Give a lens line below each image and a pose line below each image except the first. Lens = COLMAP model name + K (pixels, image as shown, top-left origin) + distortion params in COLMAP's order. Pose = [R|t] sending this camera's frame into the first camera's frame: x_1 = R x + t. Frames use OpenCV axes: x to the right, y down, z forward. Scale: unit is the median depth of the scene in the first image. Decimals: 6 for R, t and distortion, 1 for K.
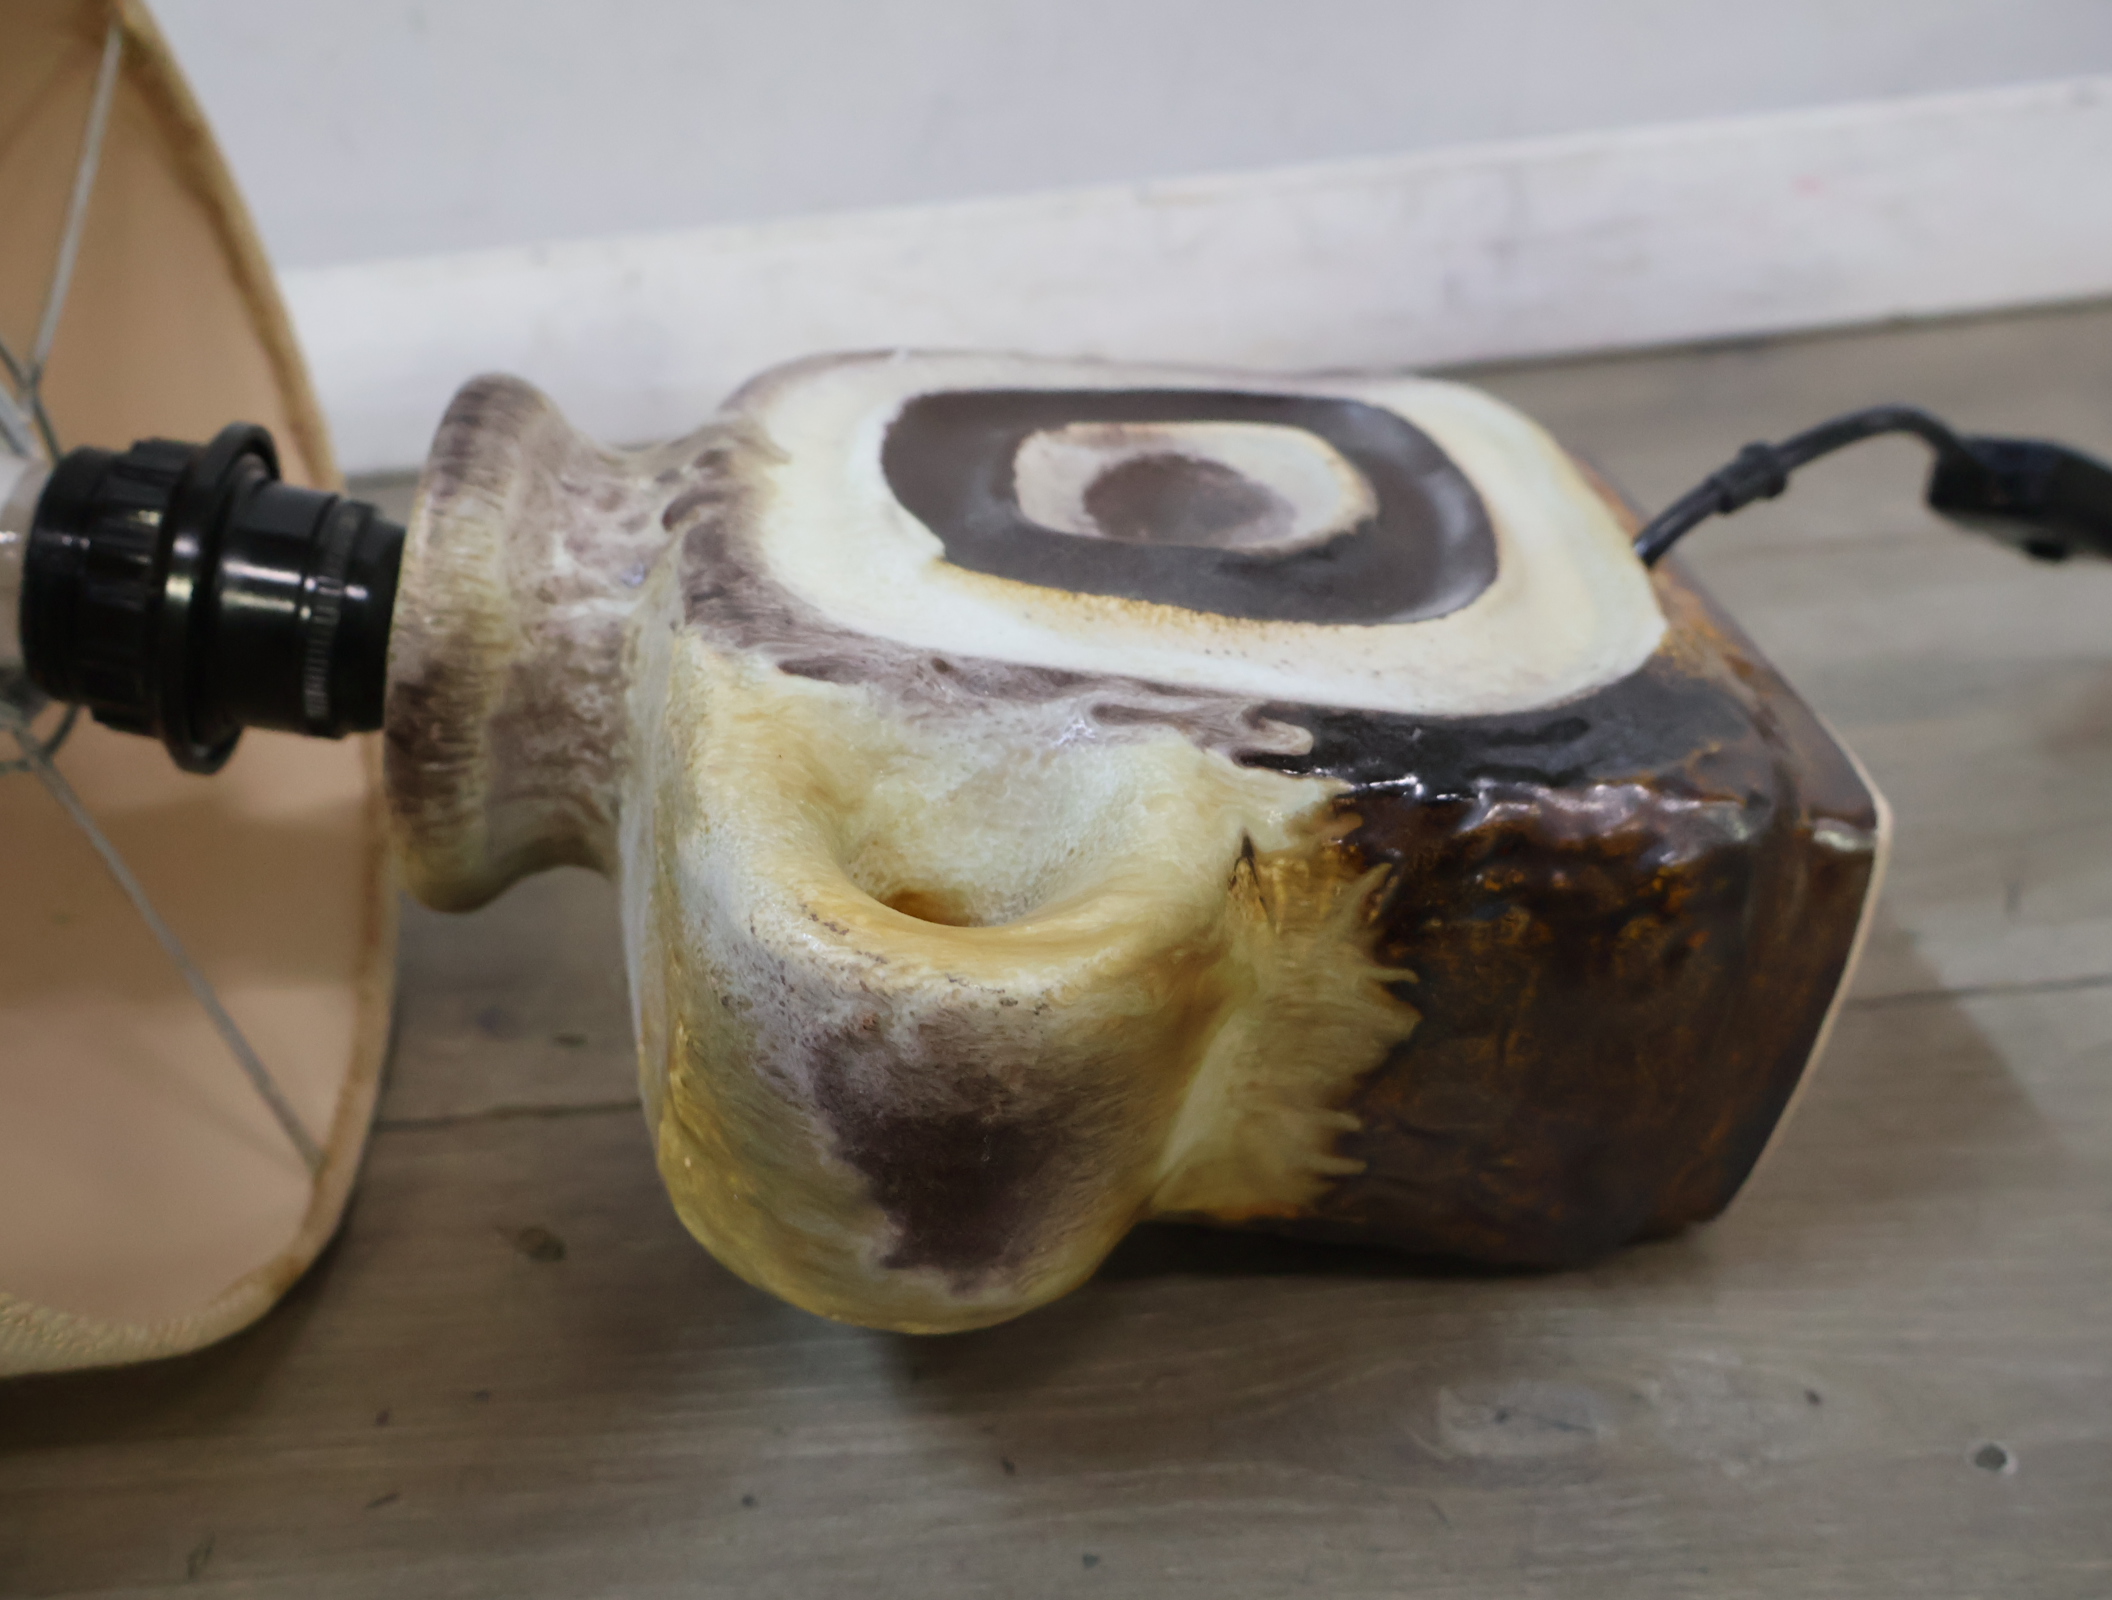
lens RADIAL K [[2035.9, 0, 1058.4], [0, 2035.9, 813.6], [0, 0, 1]] dist [0.002111, 0.000000]
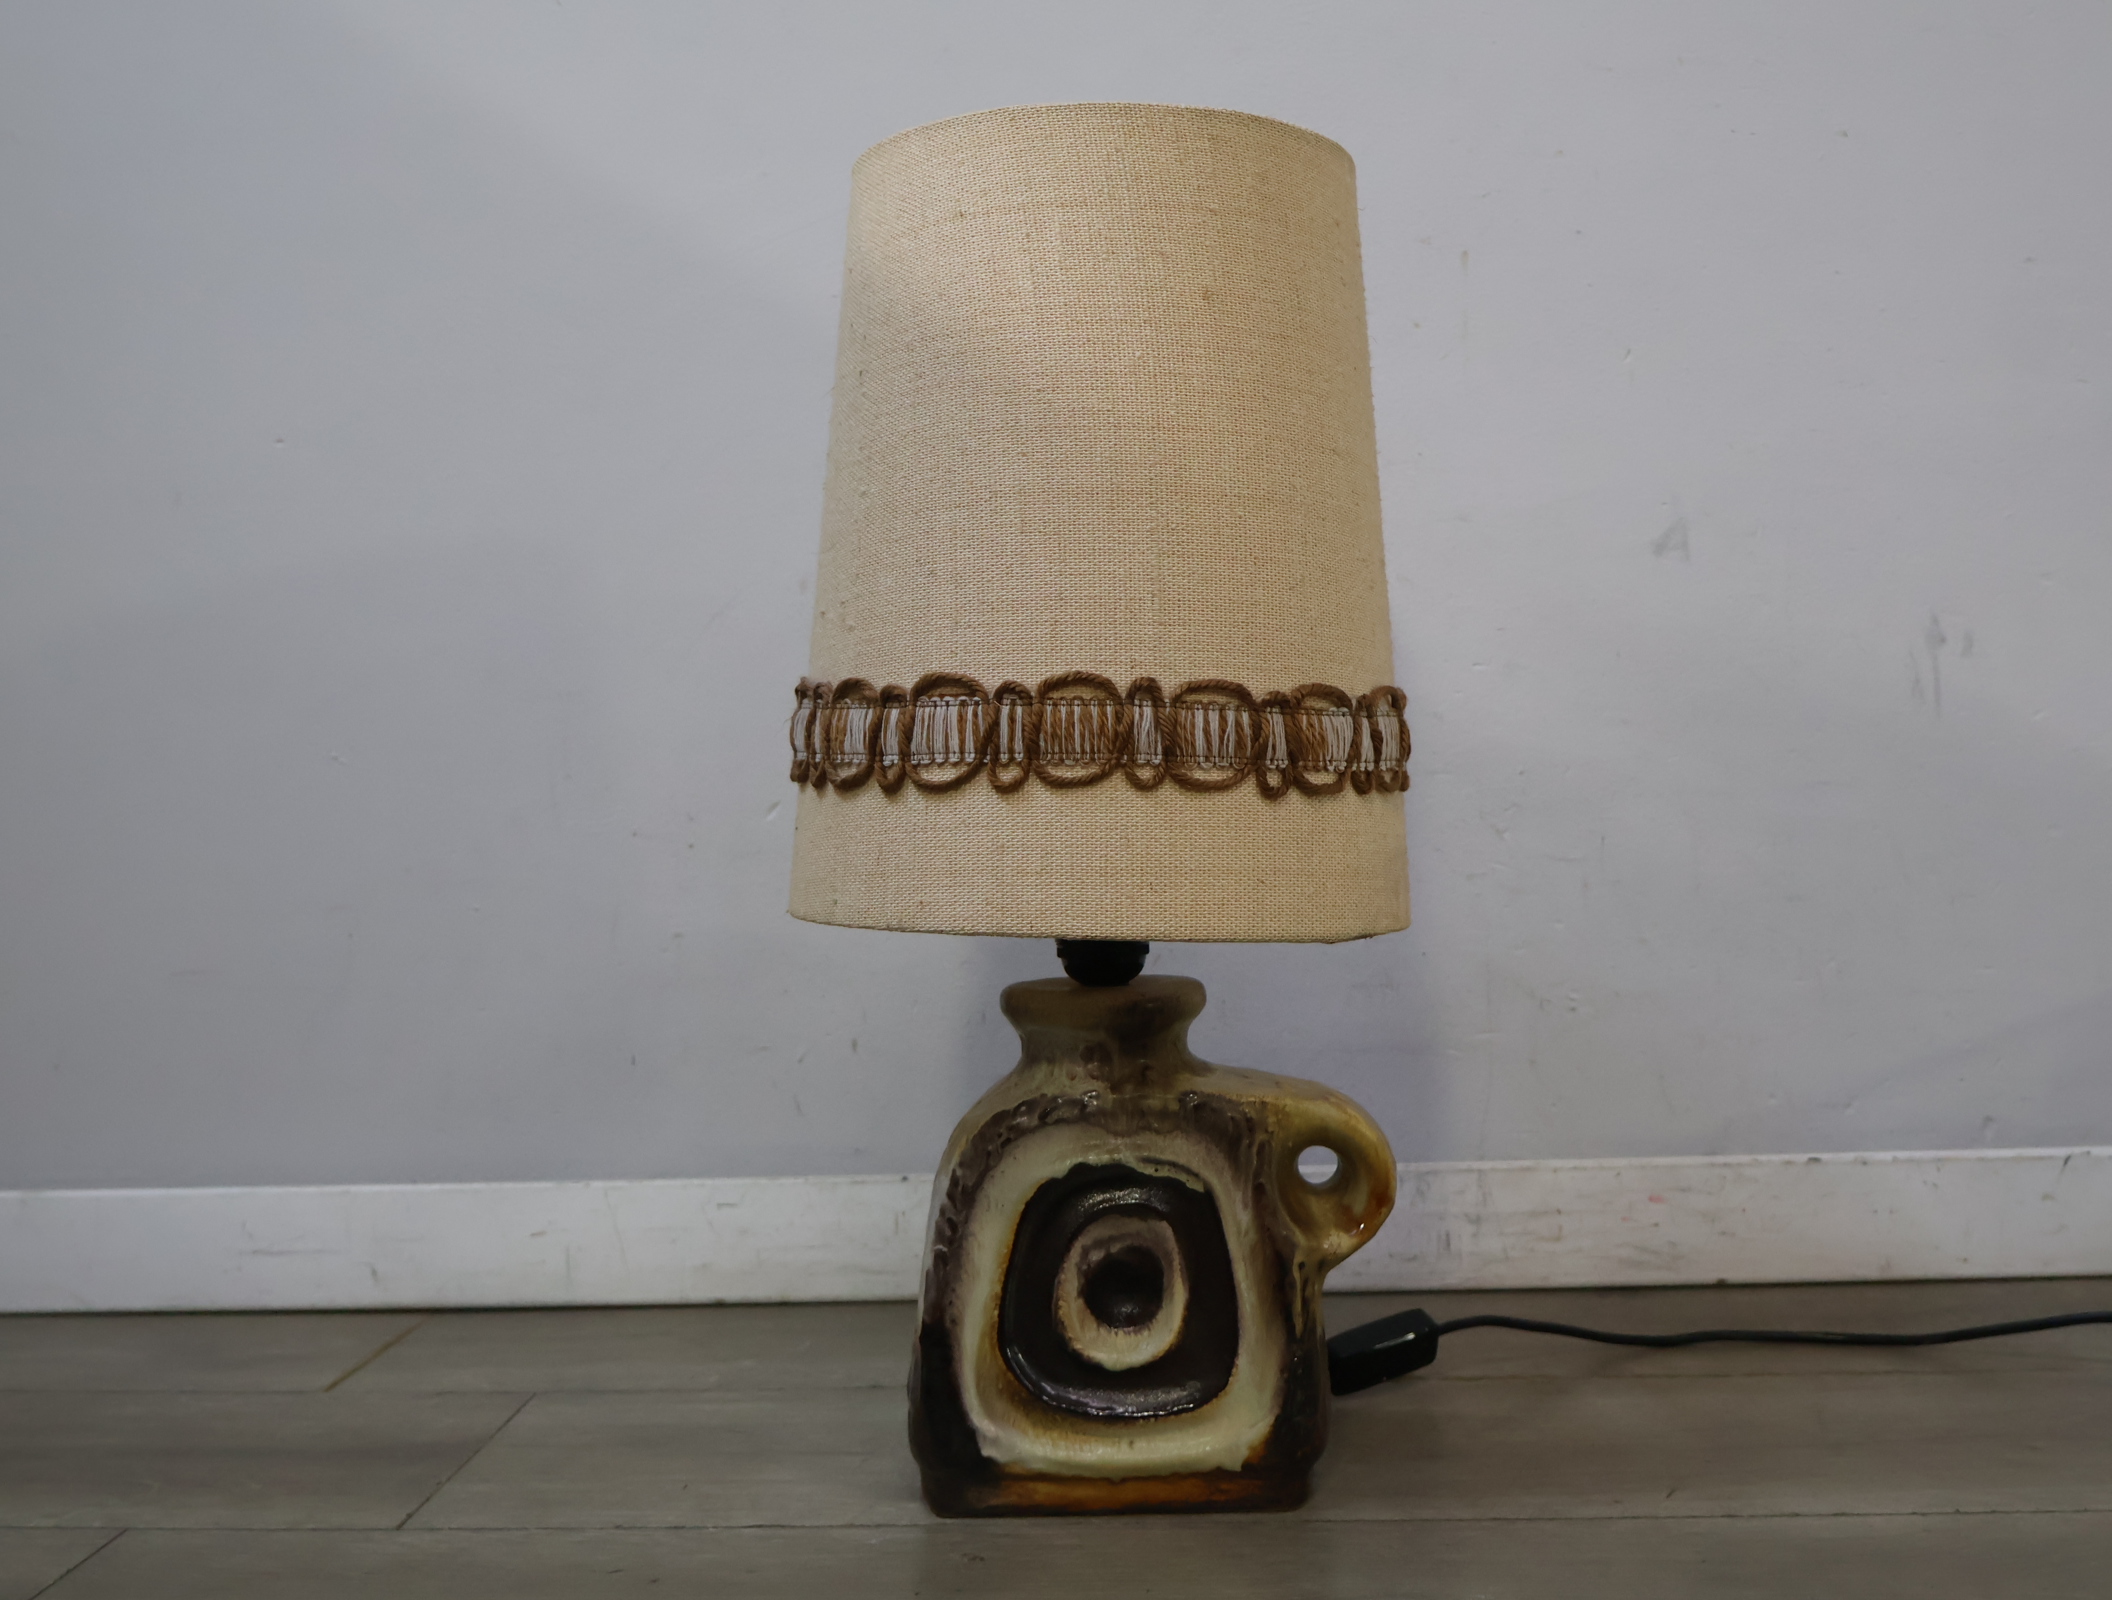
lens RADIAL K [[2287.4, 0, 1045.5], [0, 2287.4, 803.3], [0, 0, 1]] dist [0.013160, 0.000000]
pose [[0.995603, 0.070173, -0.062056, -0.042362], [-0.091322, 0.874641, -0.476091, 0.363450], [0.020868, 0.479665, 0.877204, -0.850798]]
